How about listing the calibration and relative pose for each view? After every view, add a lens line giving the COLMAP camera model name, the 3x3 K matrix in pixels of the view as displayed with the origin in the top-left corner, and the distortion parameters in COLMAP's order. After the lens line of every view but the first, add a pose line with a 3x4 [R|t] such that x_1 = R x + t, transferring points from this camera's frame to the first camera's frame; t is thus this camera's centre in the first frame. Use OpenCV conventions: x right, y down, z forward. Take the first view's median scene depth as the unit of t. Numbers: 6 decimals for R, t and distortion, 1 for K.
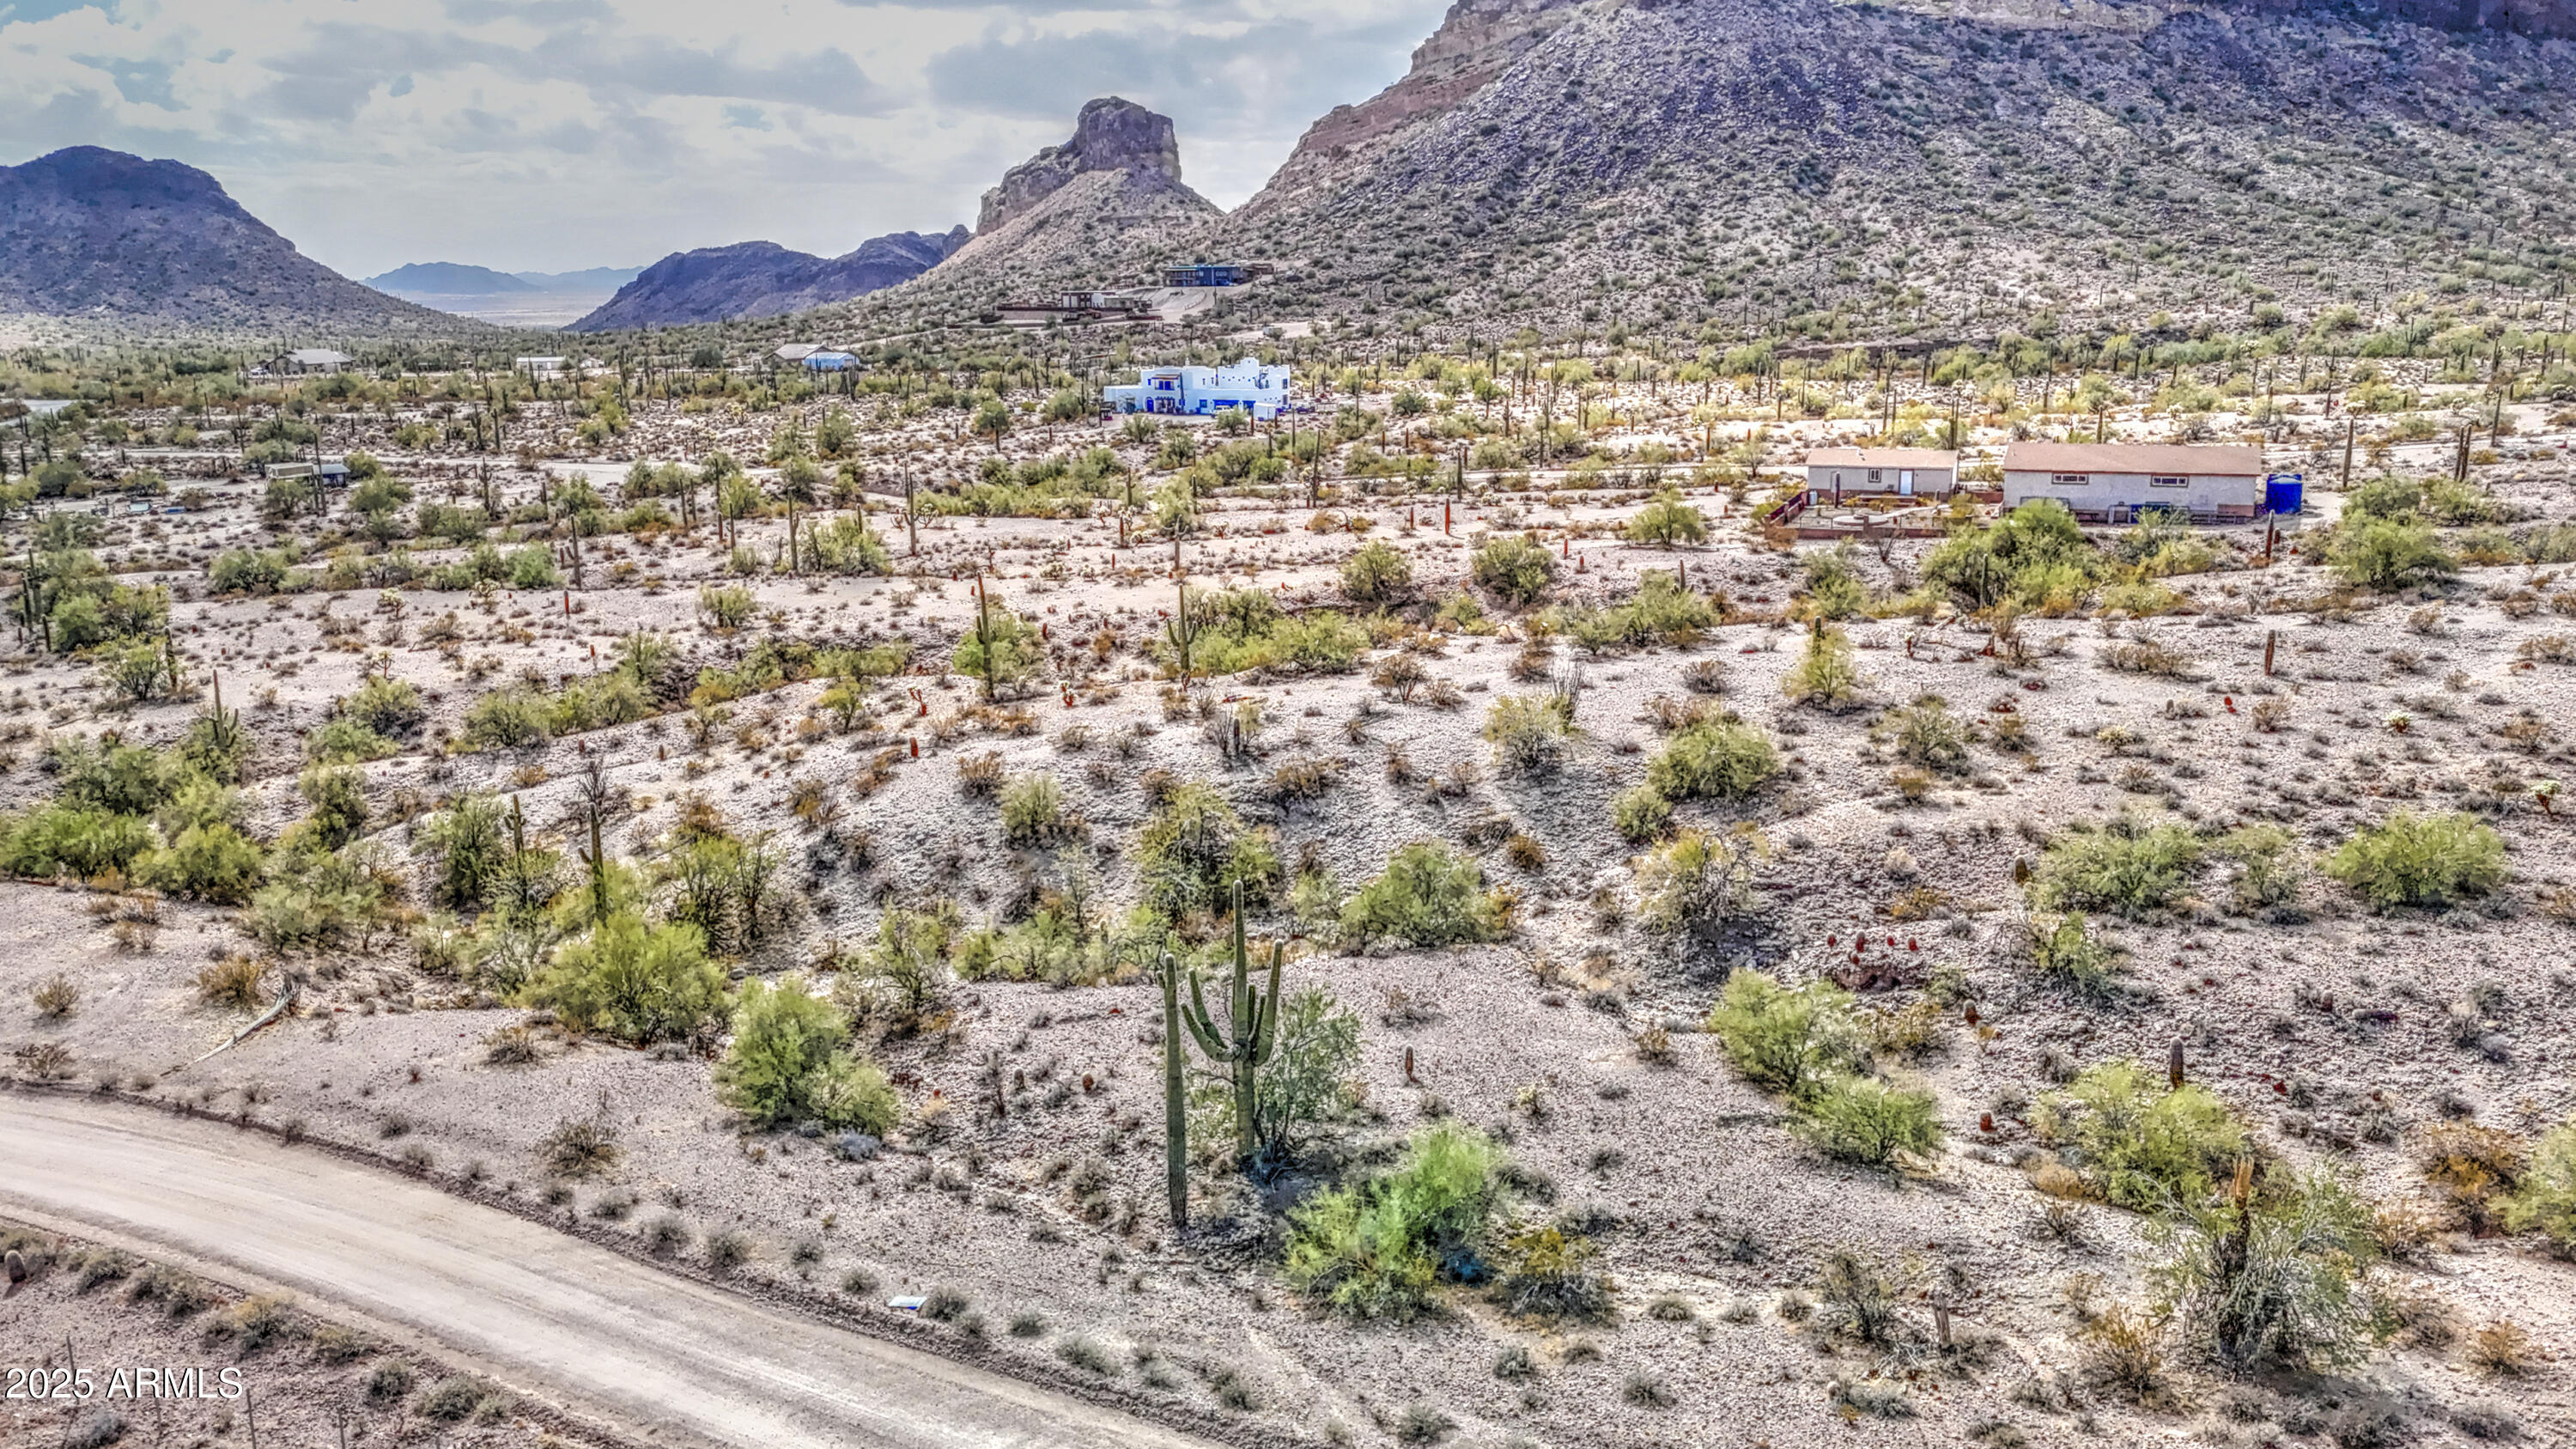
lens RADIAL K [[1978.1, 0, 1288.0], [0, 1978.1, 724.5], [0, 0, 1]] dist [0.086703, -0.086471]
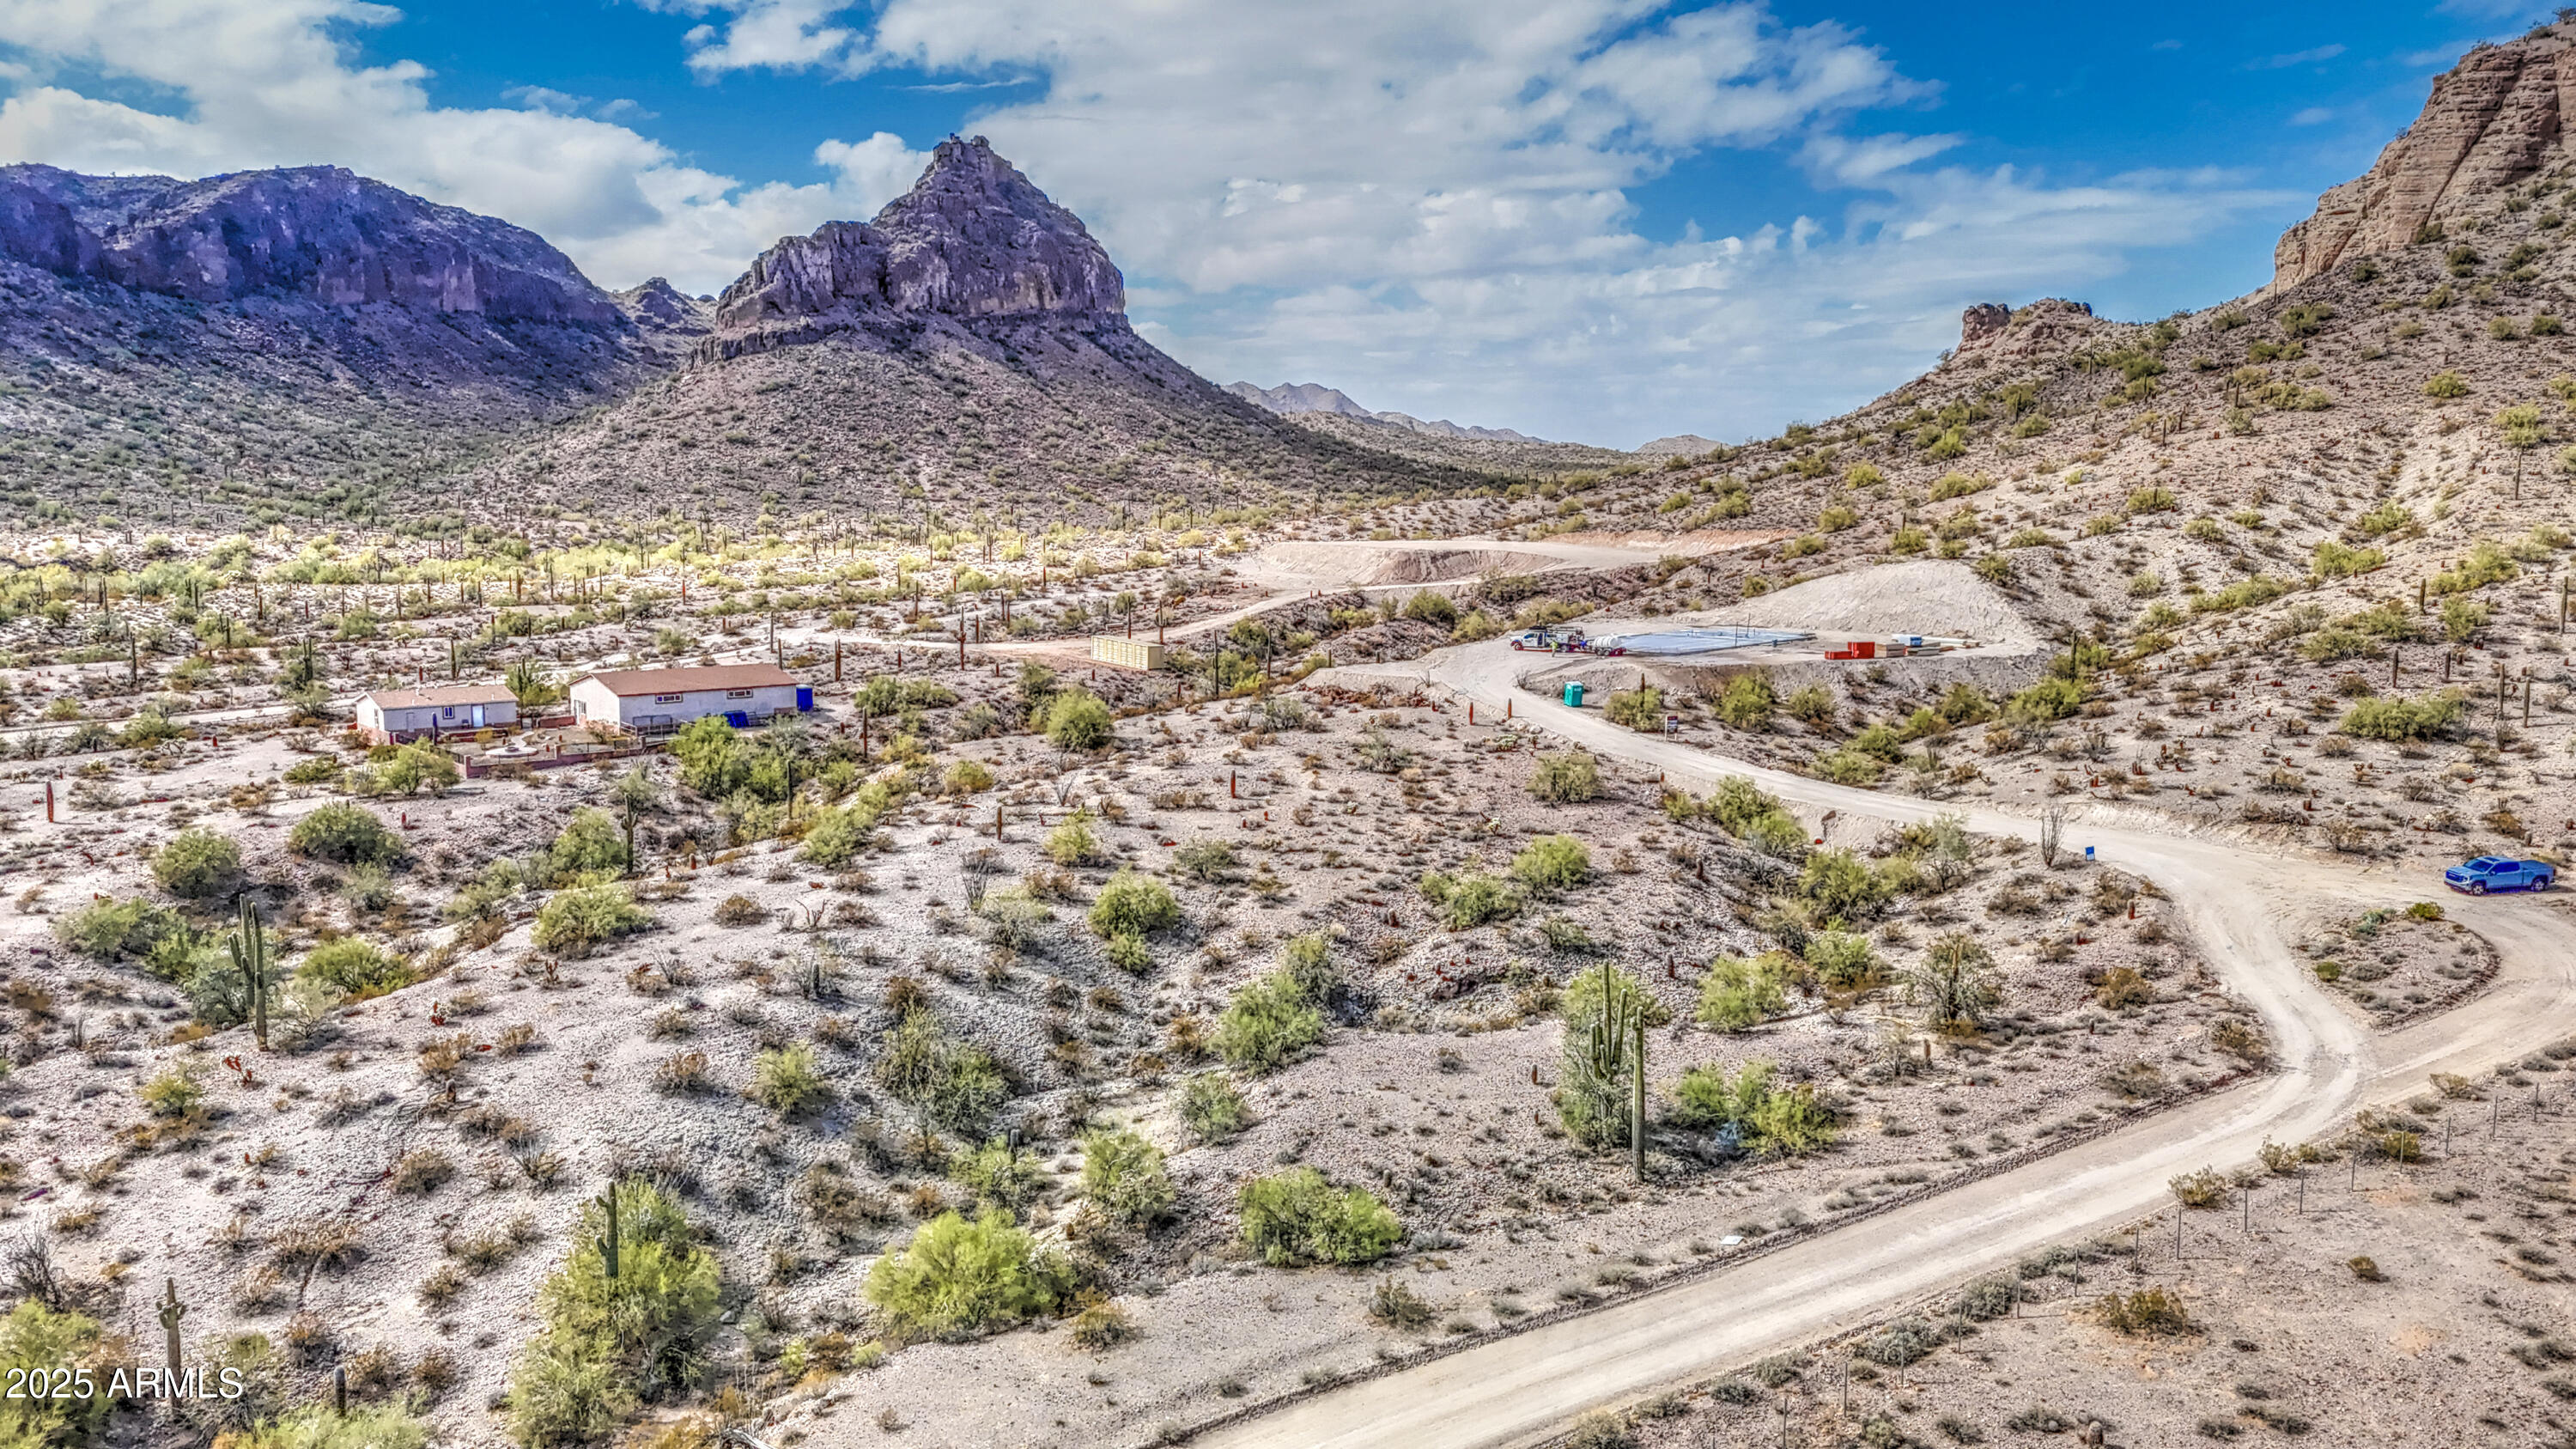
lens RADIAL K [[1886.8, 0, 1279.1], [0, 1886.8, 728.2], [0, 0, 1]] dist [0.078074, -0.075815]
pose [[0.432449, -0.100482, 0.896042, -0.104911], [0.187492, 0.982070, 0.019642, -0.012963], [-0.881949, 0.159507, 0.443535, 0.037168]]
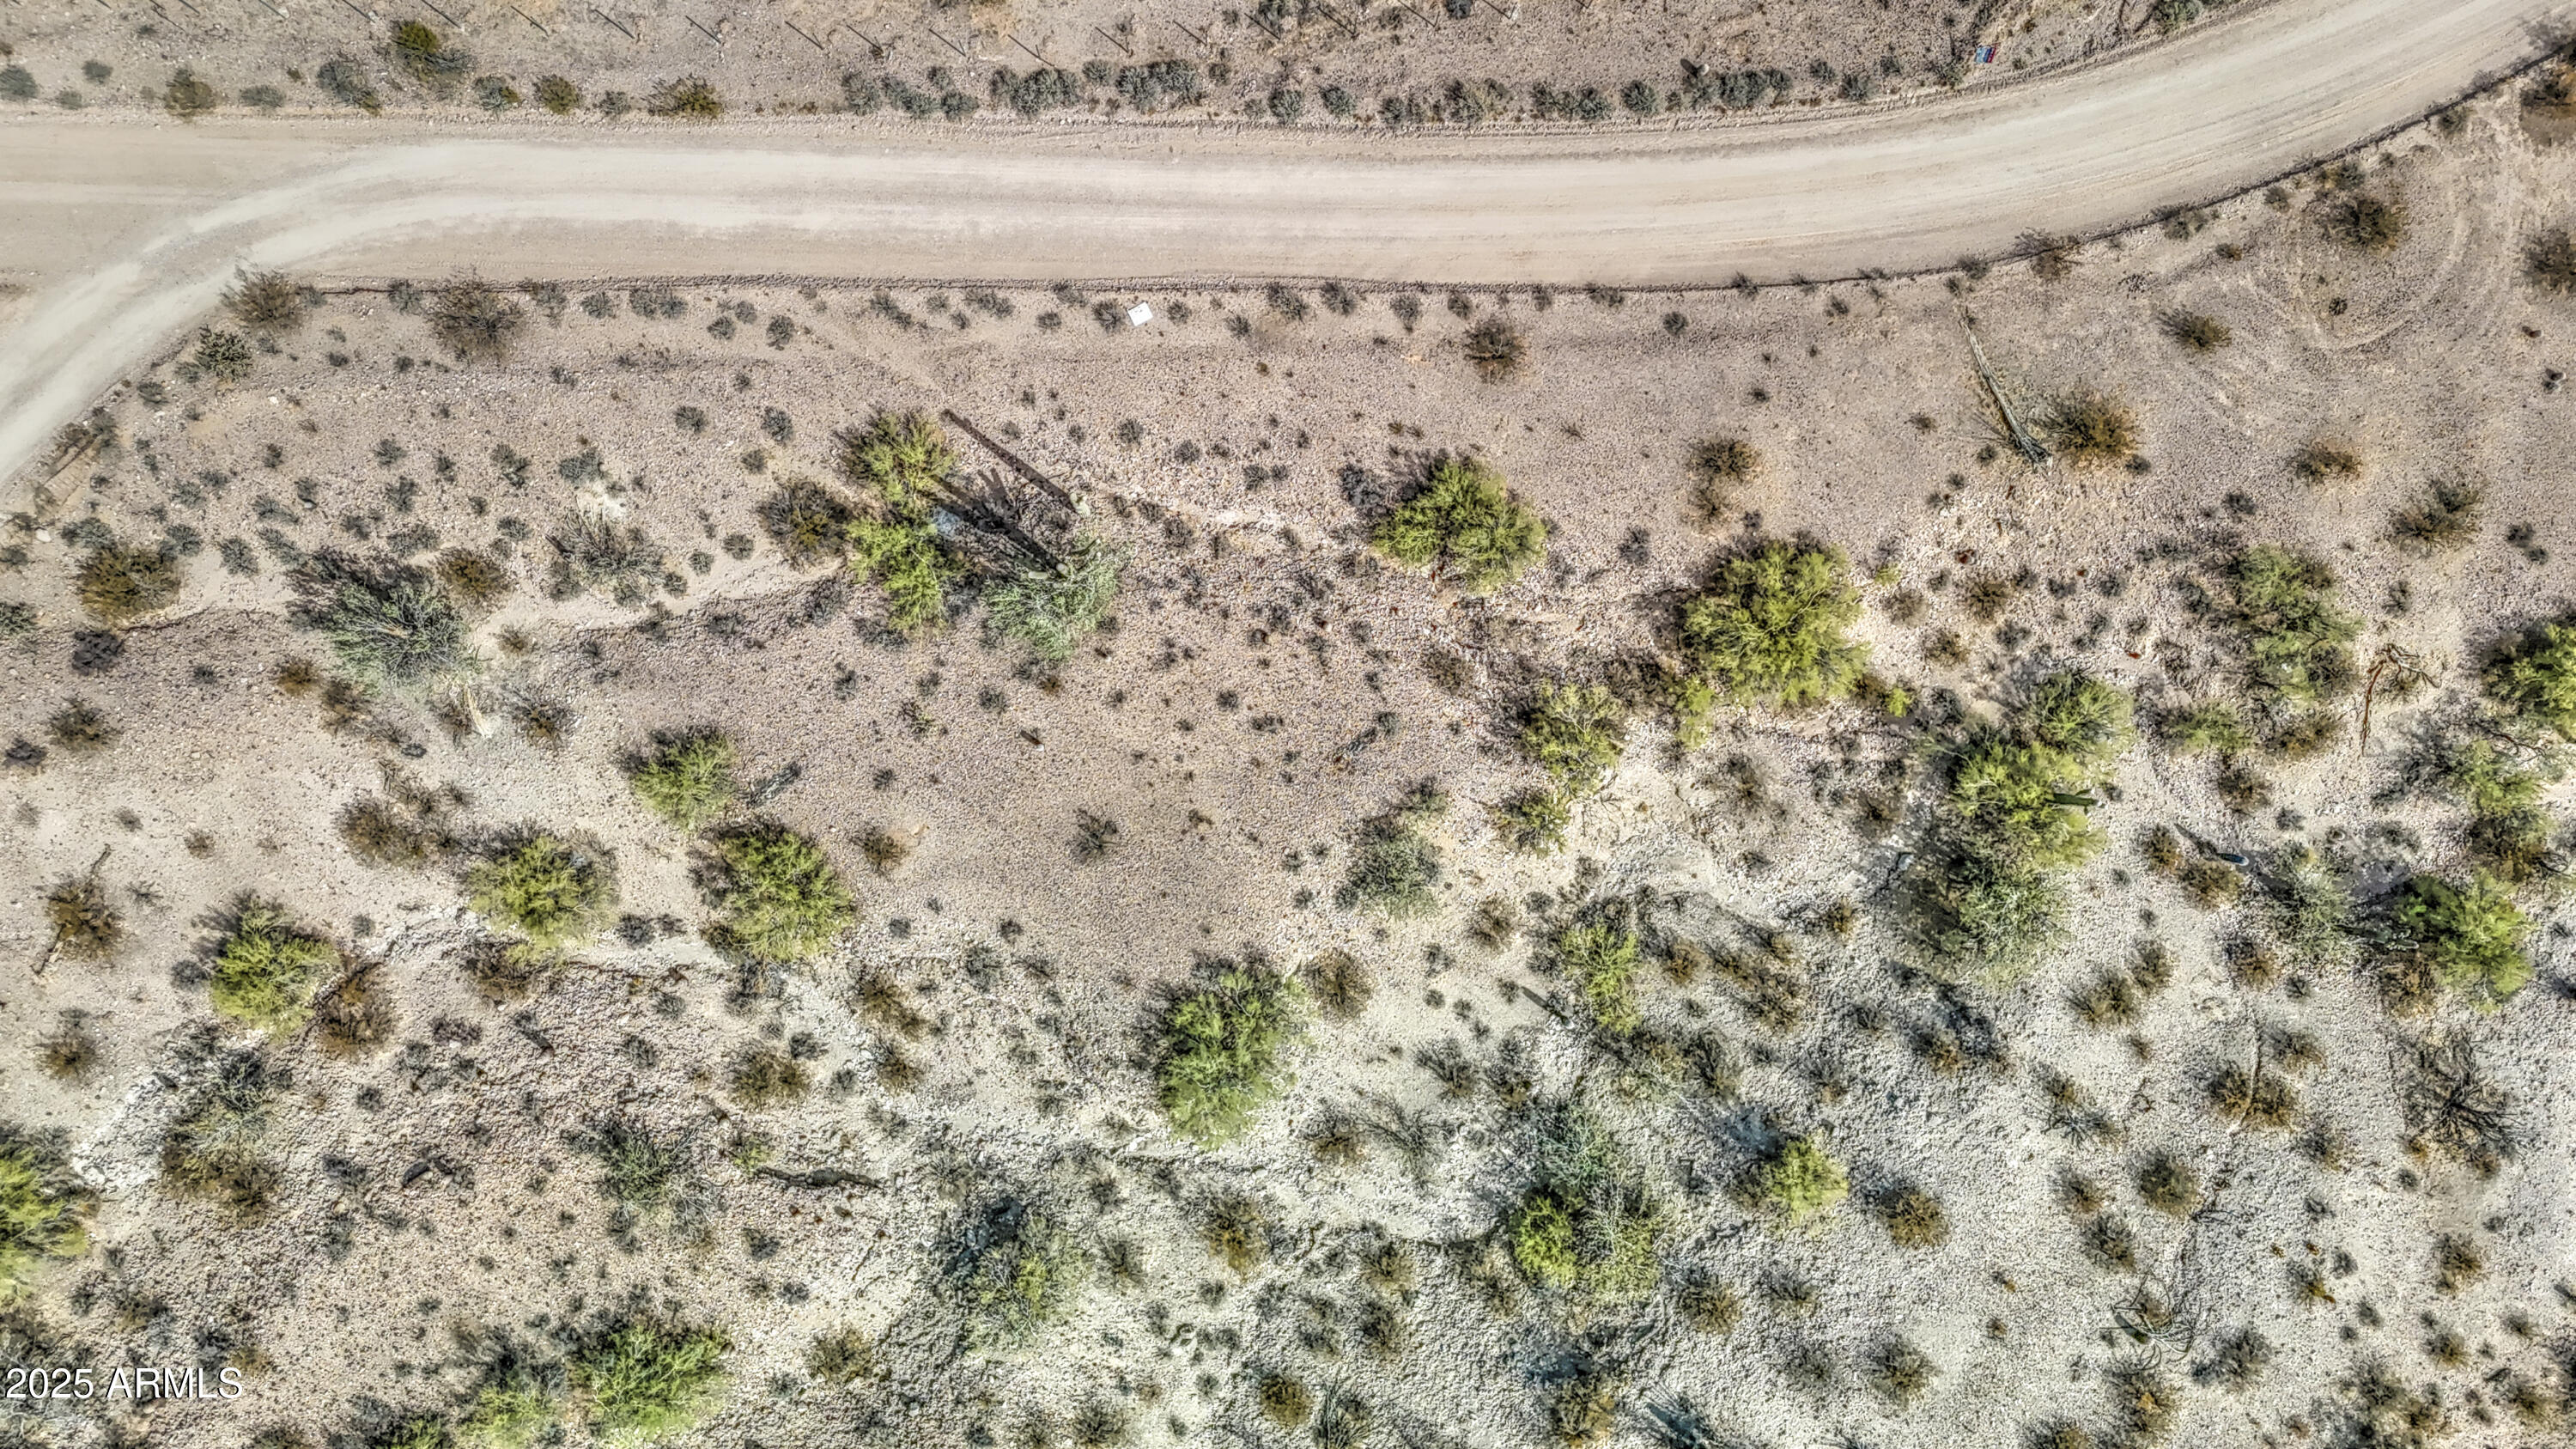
lens RADIAL K [[1966.8, 0, 1276.8], [0, 1966.8, 724.5], [0, 0, 1]] dist [0.080086, -0.080791]
pose [[-0.827007, 0.562191, -0.000769, -0.005931], [-0.141508, -0.206842, 0.968087, -0.087000], [0.544090, 0.800724, 0.250614, 0.058831]]
